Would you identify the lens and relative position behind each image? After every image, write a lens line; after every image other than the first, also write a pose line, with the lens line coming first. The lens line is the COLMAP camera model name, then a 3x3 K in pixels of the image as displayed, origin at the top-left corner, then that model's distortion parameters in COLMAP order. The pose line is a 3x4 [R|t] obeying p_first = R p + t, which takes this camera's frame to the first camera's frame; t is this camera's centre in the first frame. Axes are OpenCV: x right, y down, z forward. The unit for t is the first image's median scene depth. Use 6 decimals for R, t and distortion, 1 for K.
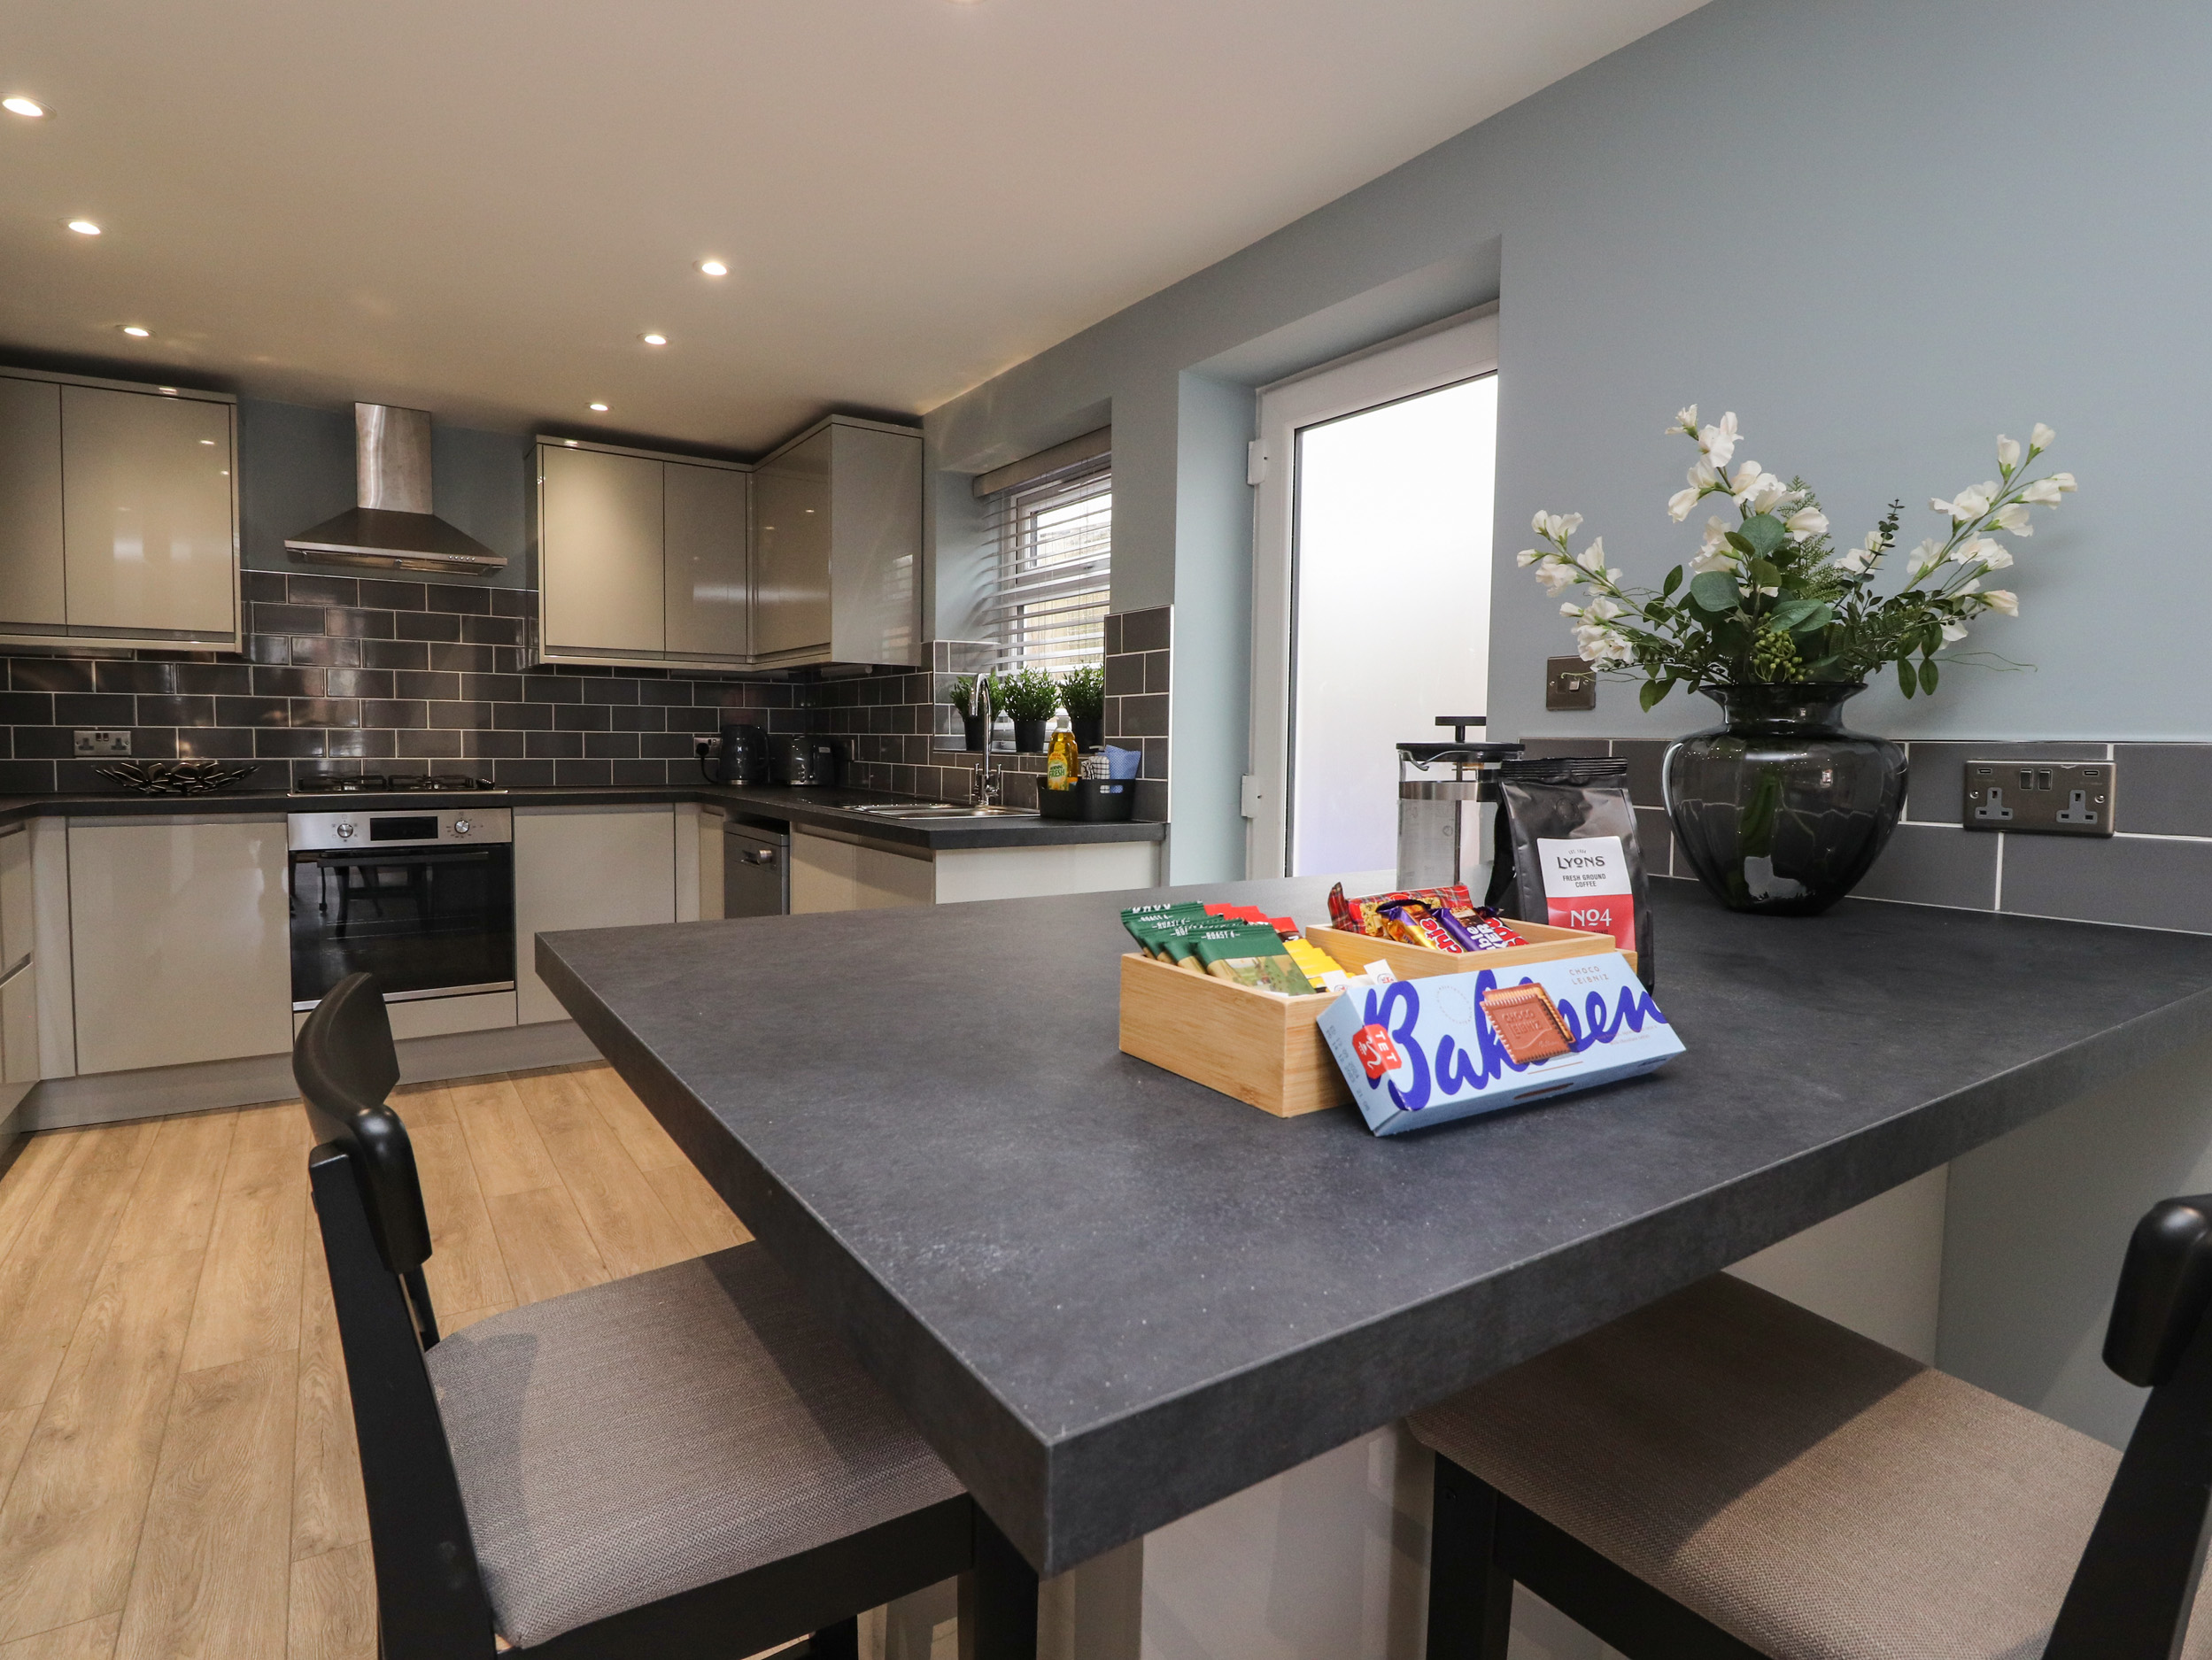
lens RADIAL K [[1148.8, 0, 1095.9], [0, 1148.8, 803.7], [0, 0, 1]] dist [0.004694, -0.016979]
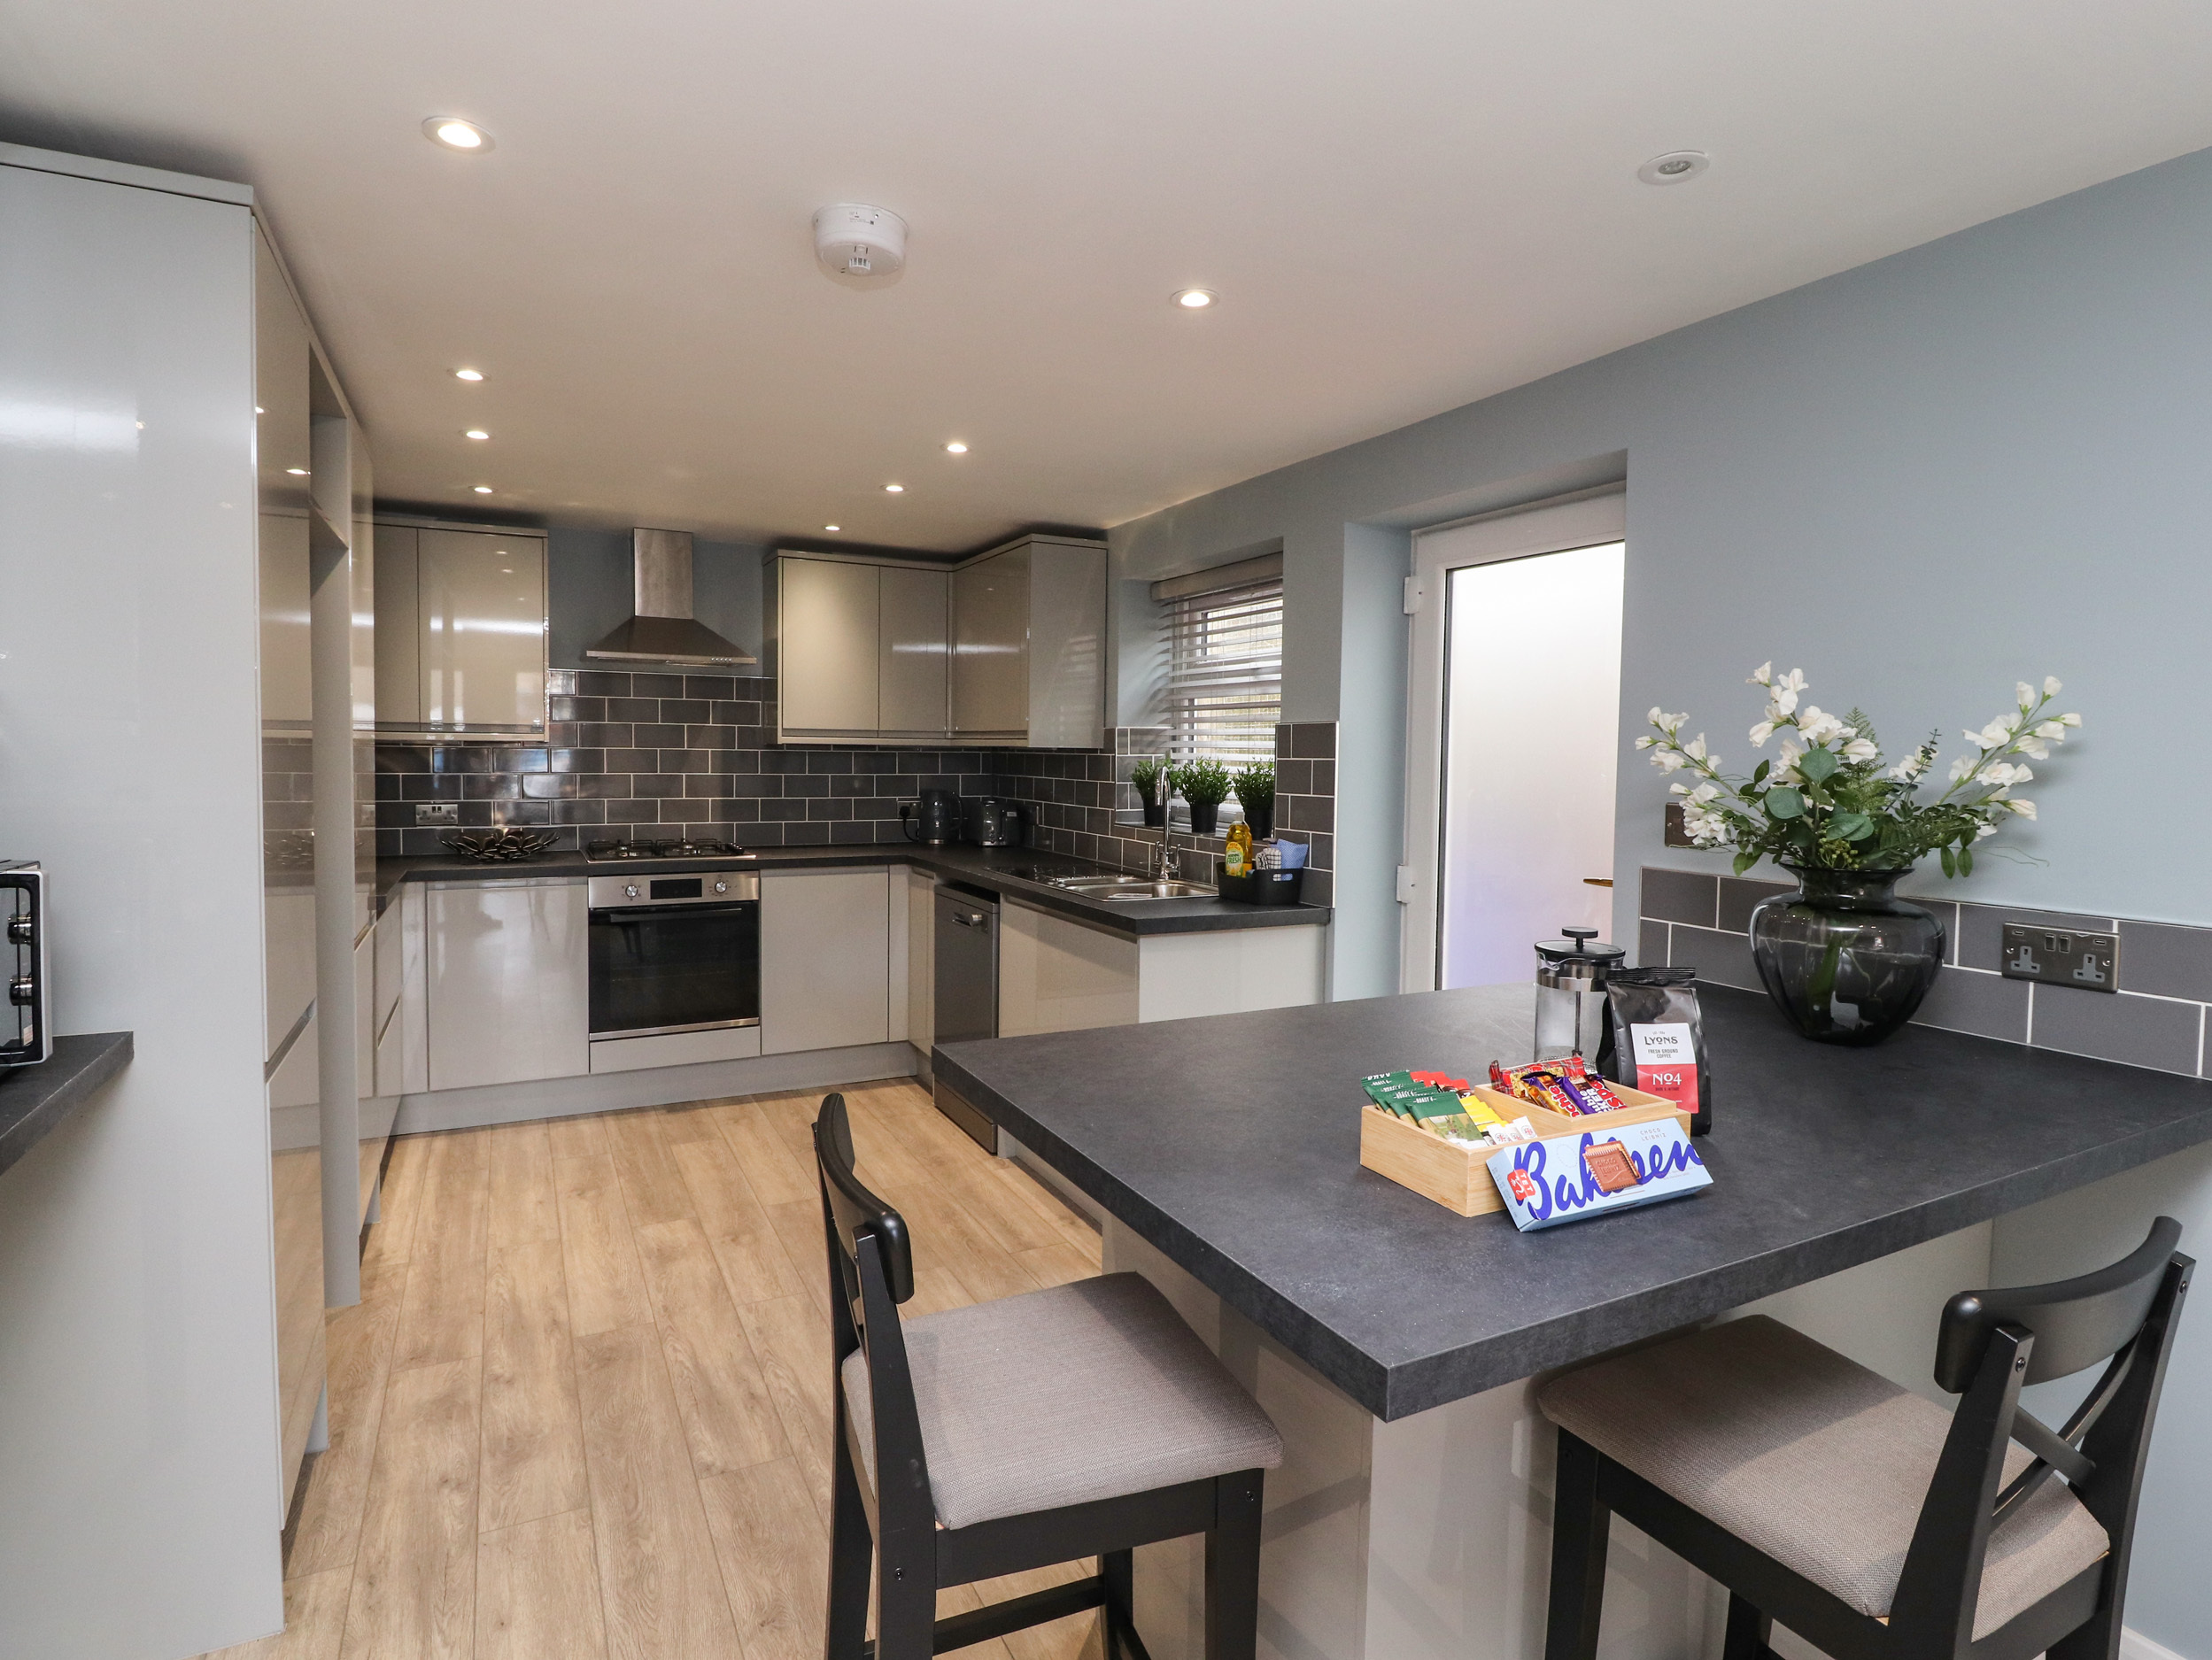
lens RADIAL K [[1148.8, 0, 1095.9], [0, 1148.8, 803.7], [0, 0, 1]] dist [0.004694, -0.016979]
pose [[0.993759, 0.006217, -0.111379, -0.044626], [-0.007472, 0.999913, -0.010857, -0.071755], [0.111302, 0.011621, 0.993719, -0.175602]]
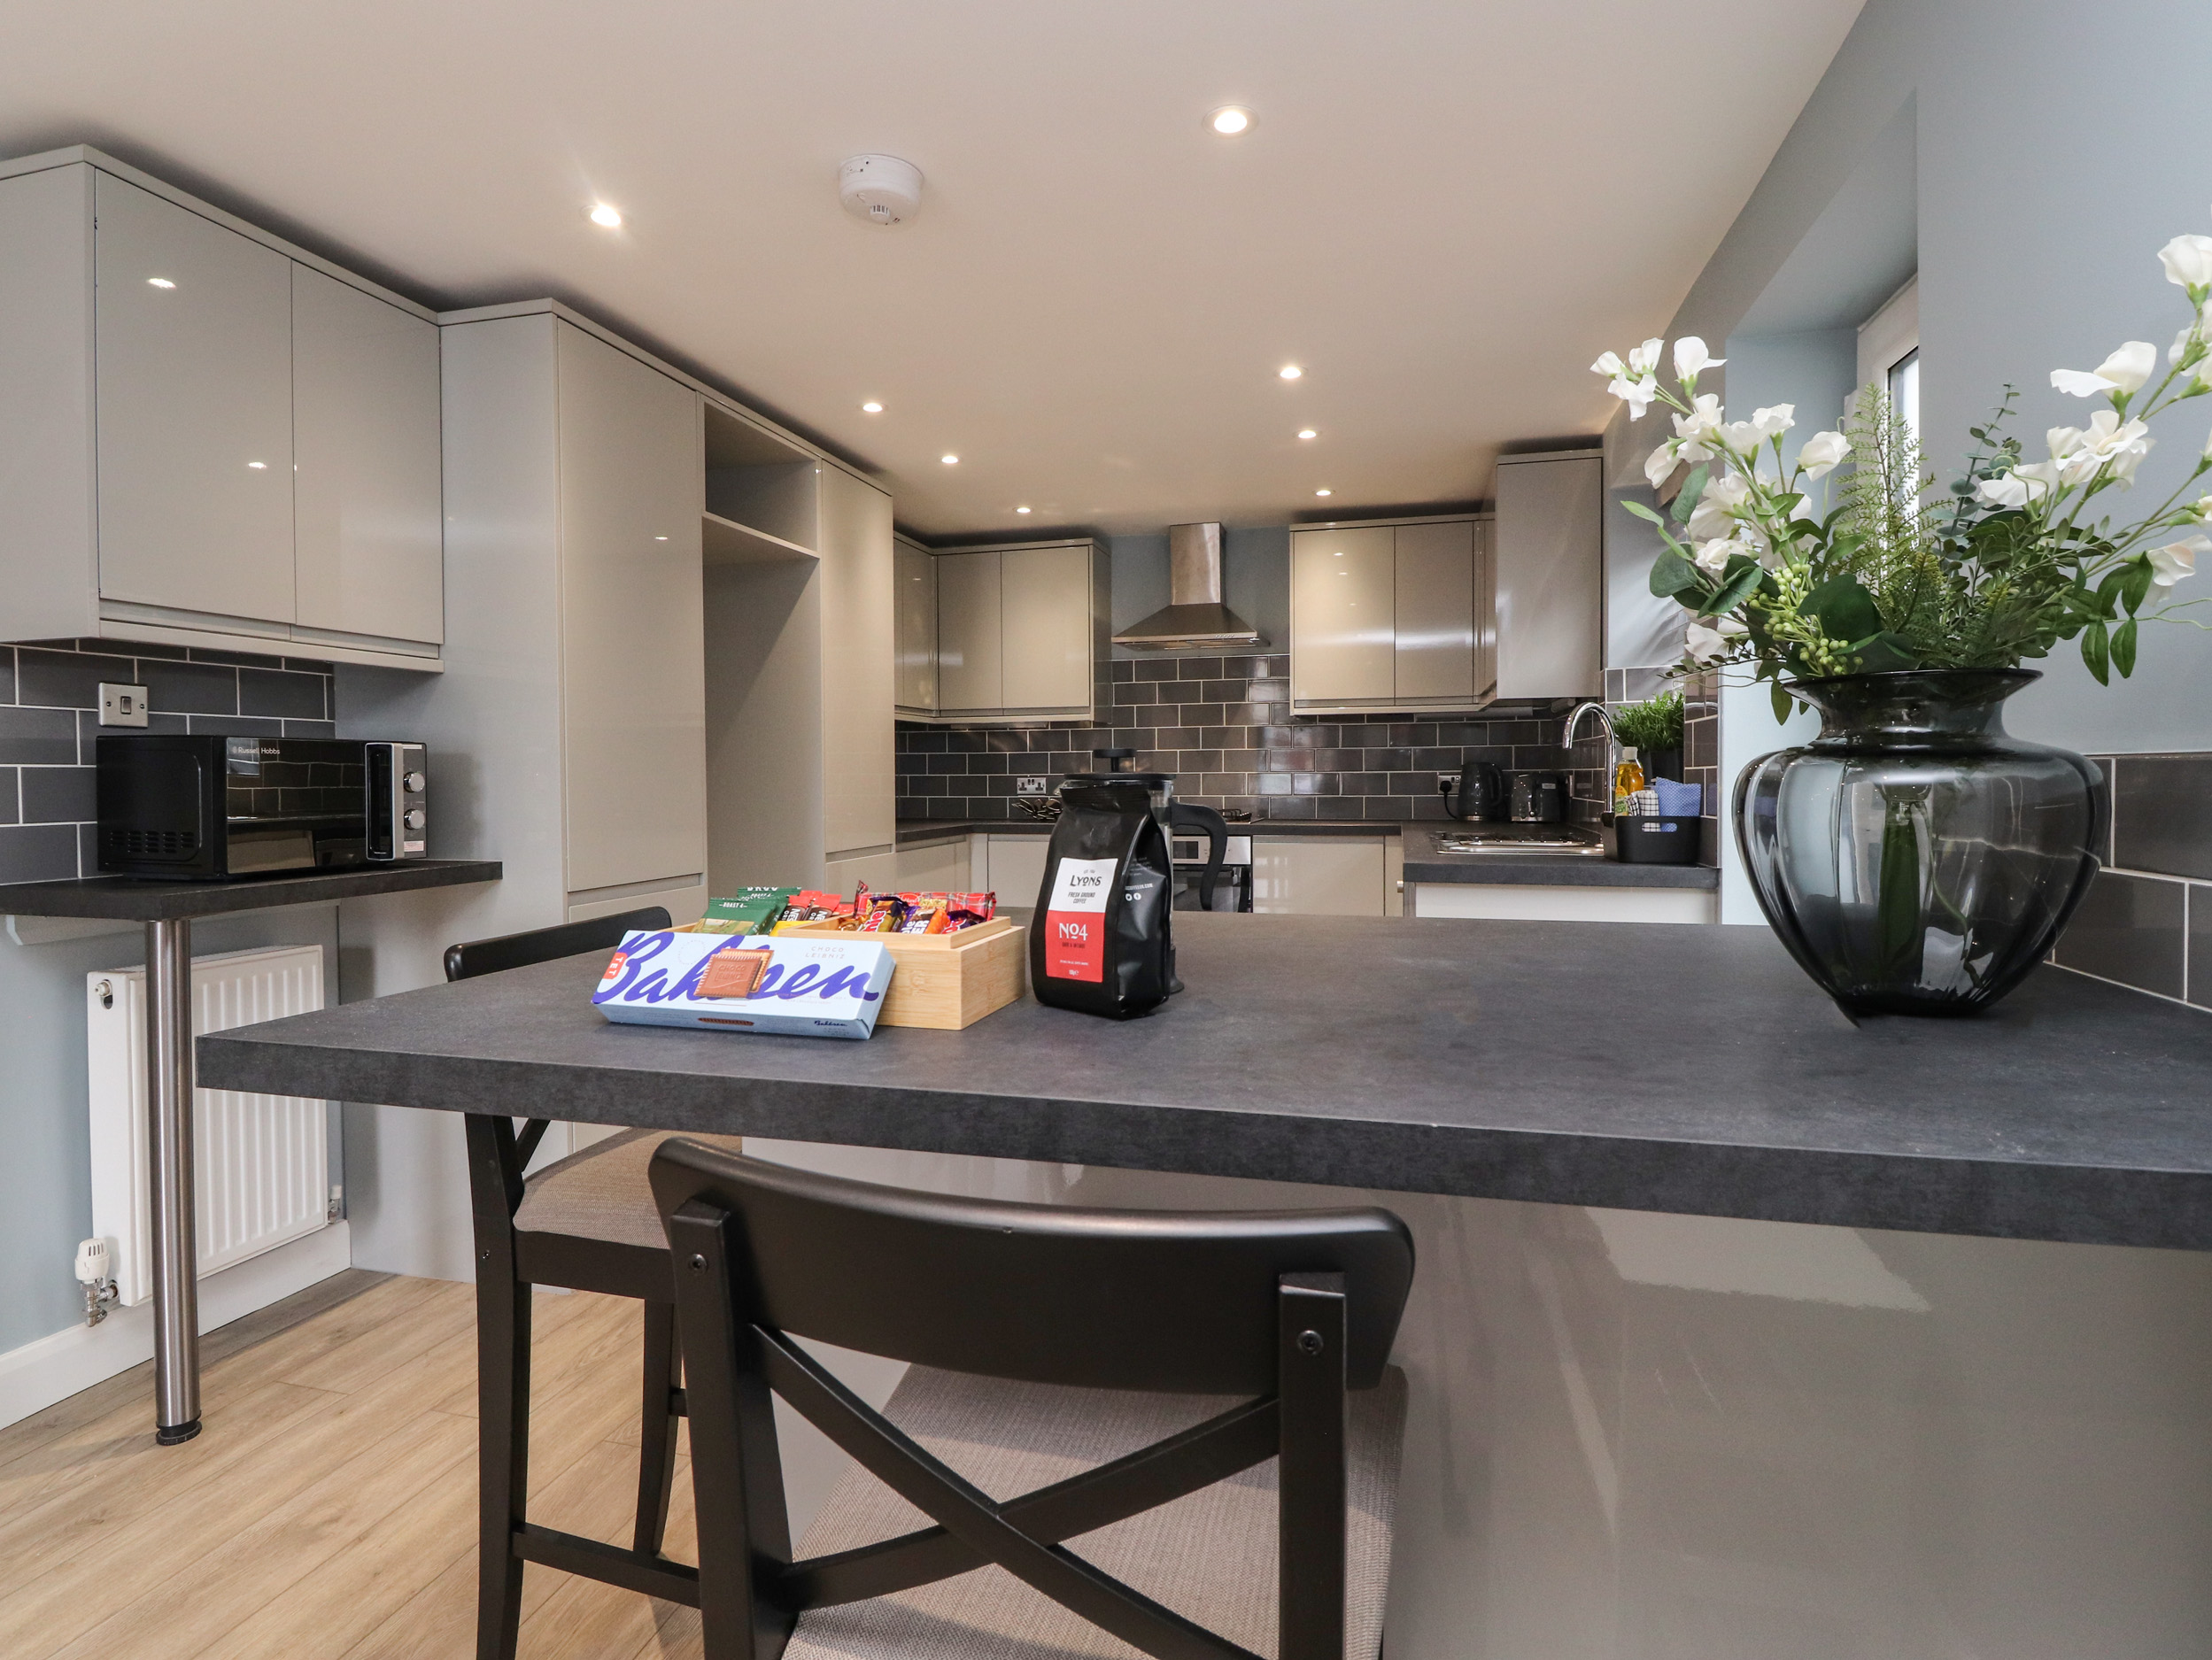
lens RADIAL K [[1148.8, 0, 1095.9], [0, 1148.8, 803.7], [0, 0, 1]] dist [0.004694, -0.016979]
pose [[0.668430, 0.002223, -0.743771, 0.373892], [-0.027438, 0.999389, -0.021671, 0.000355], [0.743269, 0.034893, 0.668083, 0.083172]]
